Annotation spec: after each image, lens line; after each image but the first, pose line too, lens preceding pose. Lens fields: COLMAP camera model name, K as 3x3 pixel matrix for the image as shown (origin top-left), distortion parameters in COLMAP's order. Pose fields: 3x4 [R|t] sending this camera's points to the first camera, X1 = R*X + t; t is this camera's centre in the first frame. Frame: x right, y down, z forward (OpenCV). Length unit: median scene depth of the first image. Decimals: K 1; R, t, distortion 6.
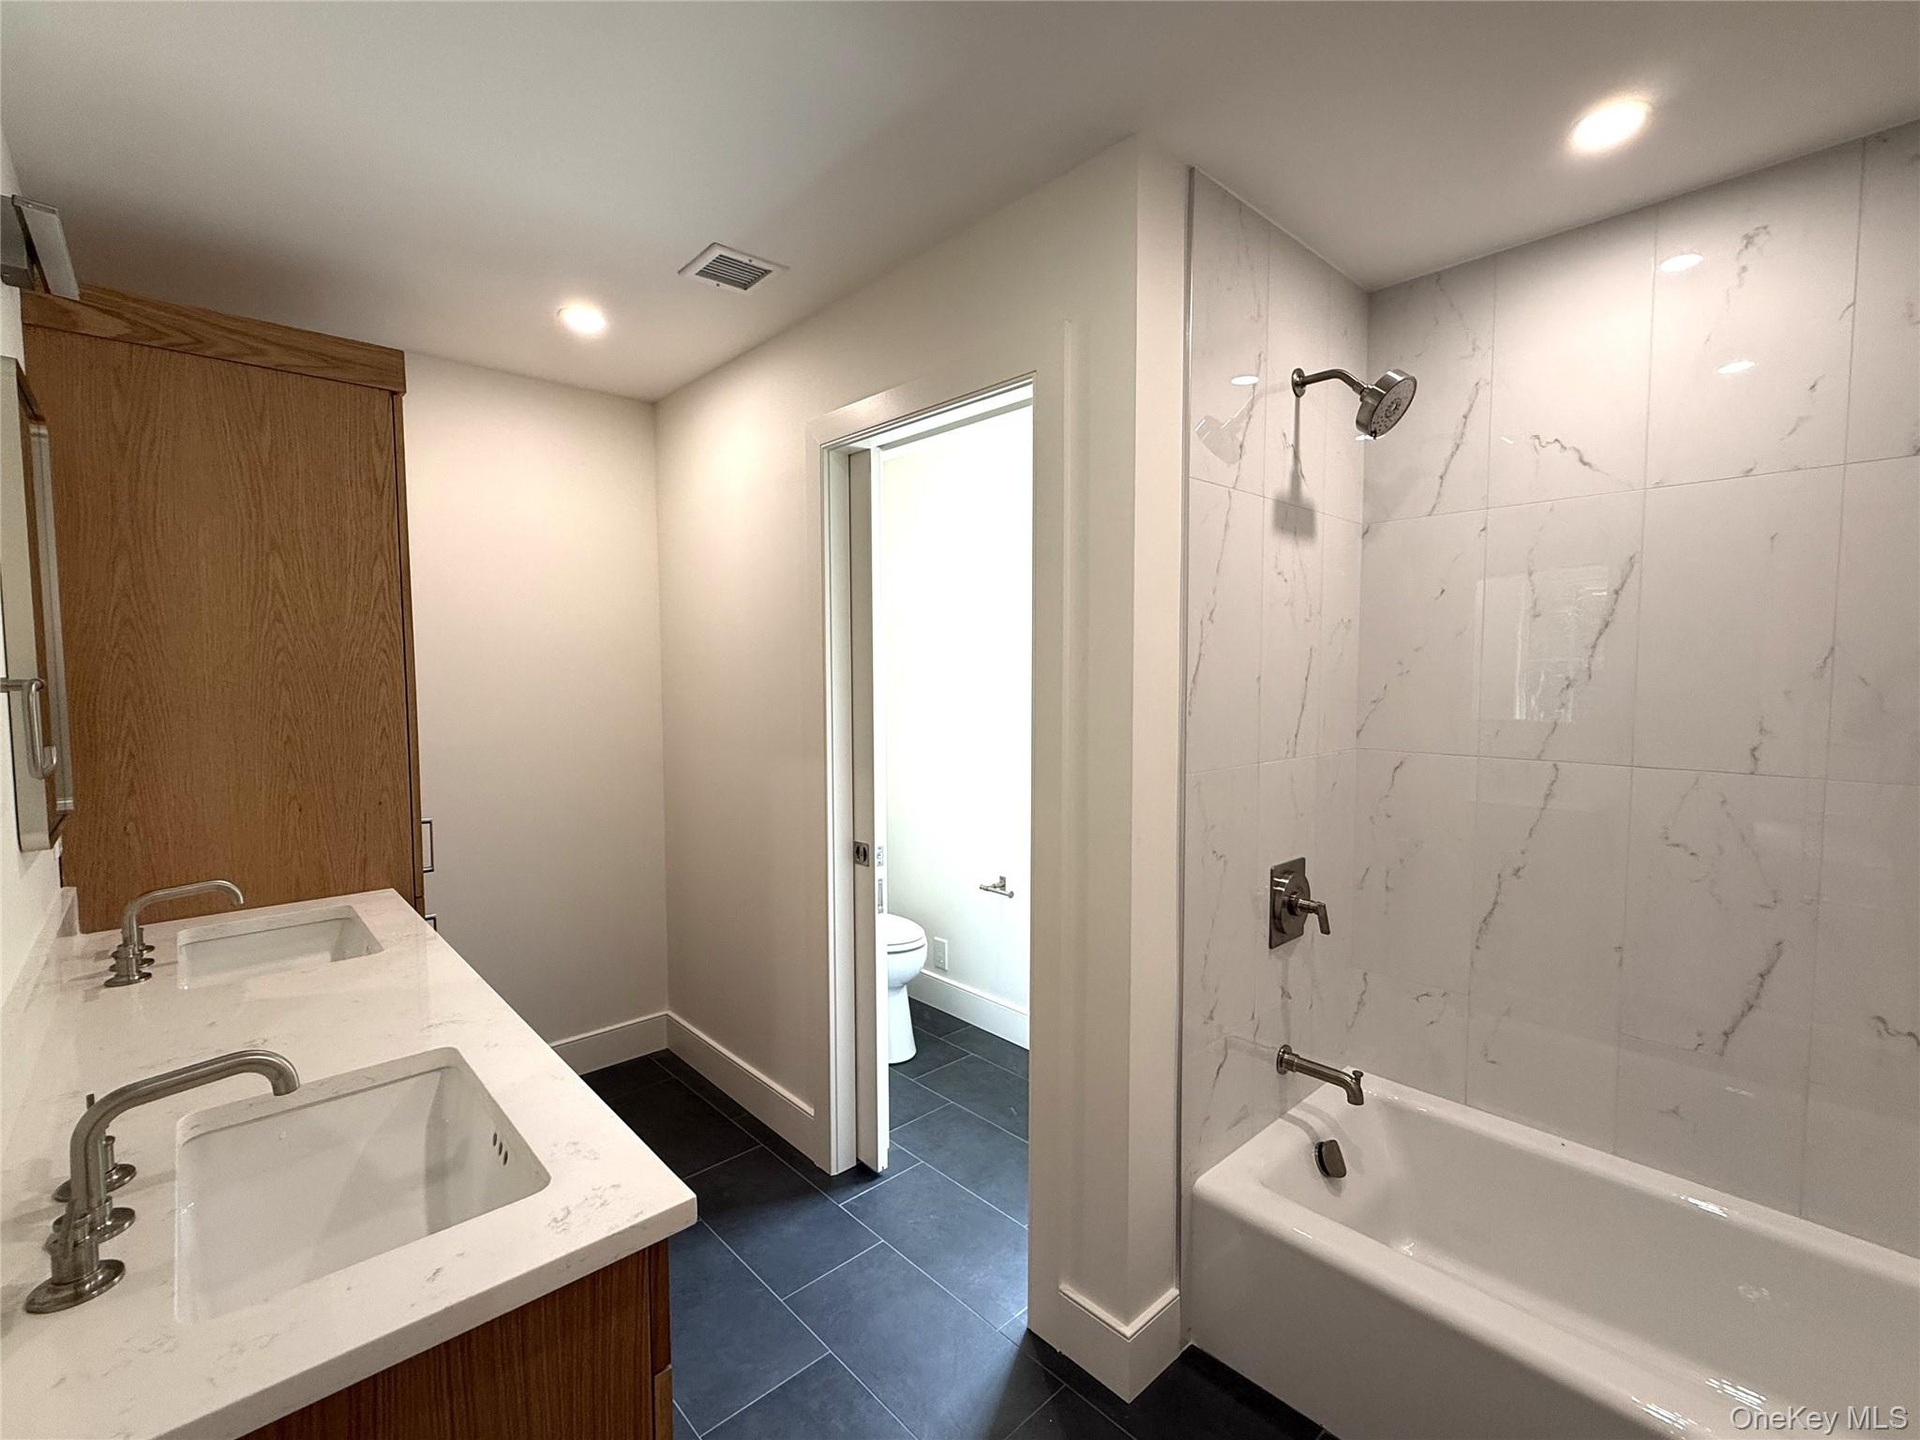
lens RADIAL K [[851.7, 0, 960.0], [0, 851.7, 720.0], [0, 0, 1]] dist [-0.001366, -0.000124]
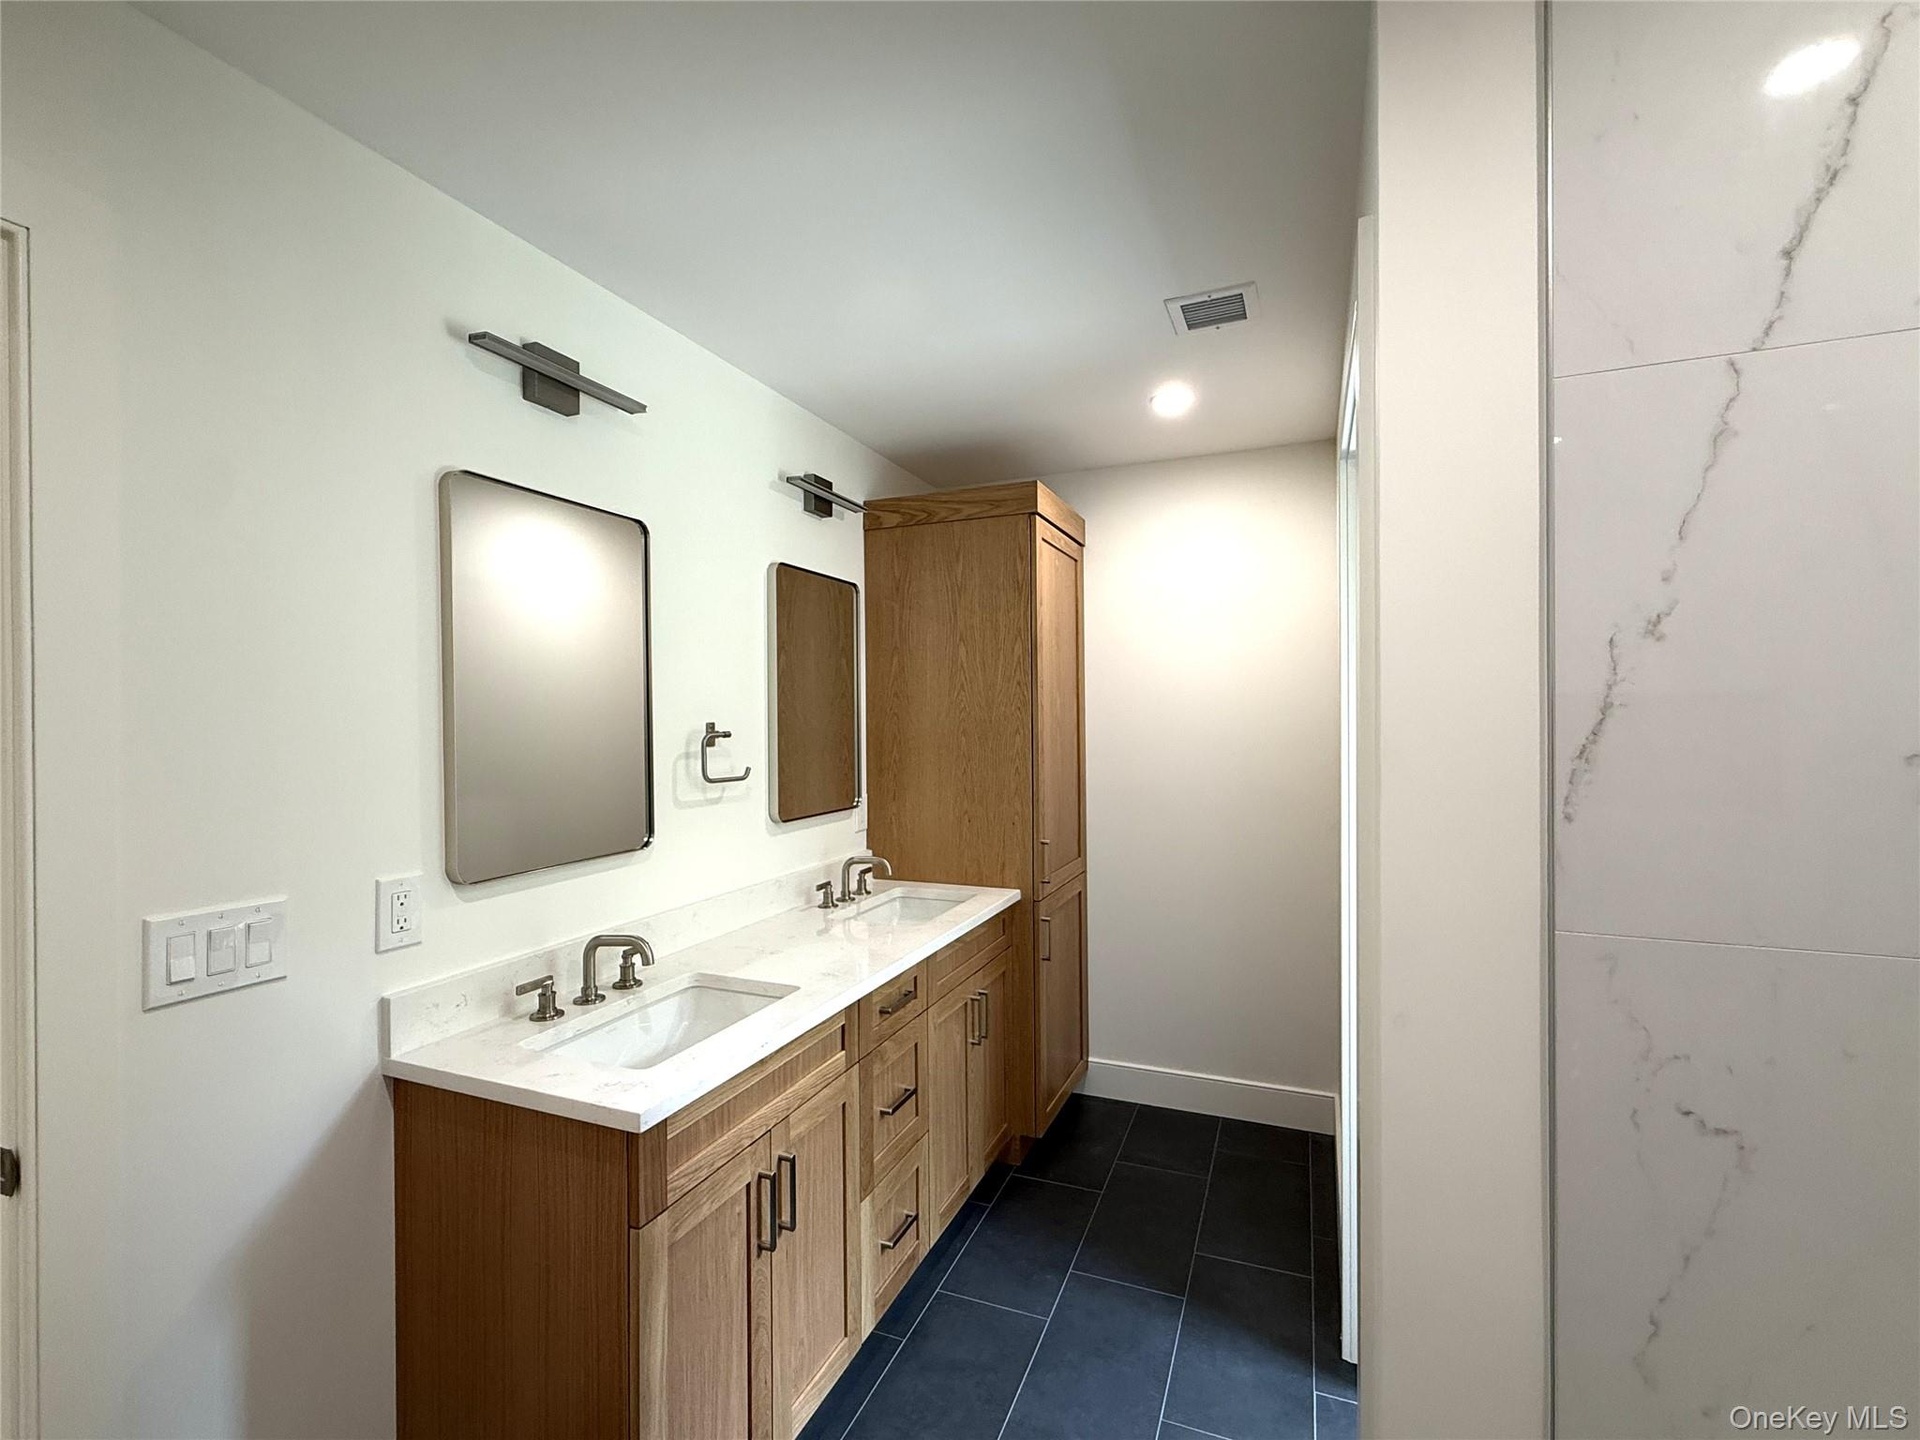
lens RADIAL K [[851.7, 0, 960.0], [0, 851.7, 720.0], [0, 0, 1]] dist [-0.001366, -0.000124]
pose [[0.418067, 0.002035, -0.908414, 0.559766], [-0.048362, 0.998629, -0.020020, -0.037339], [0.907128, 0.052303, 0.417593, 0.414256]]
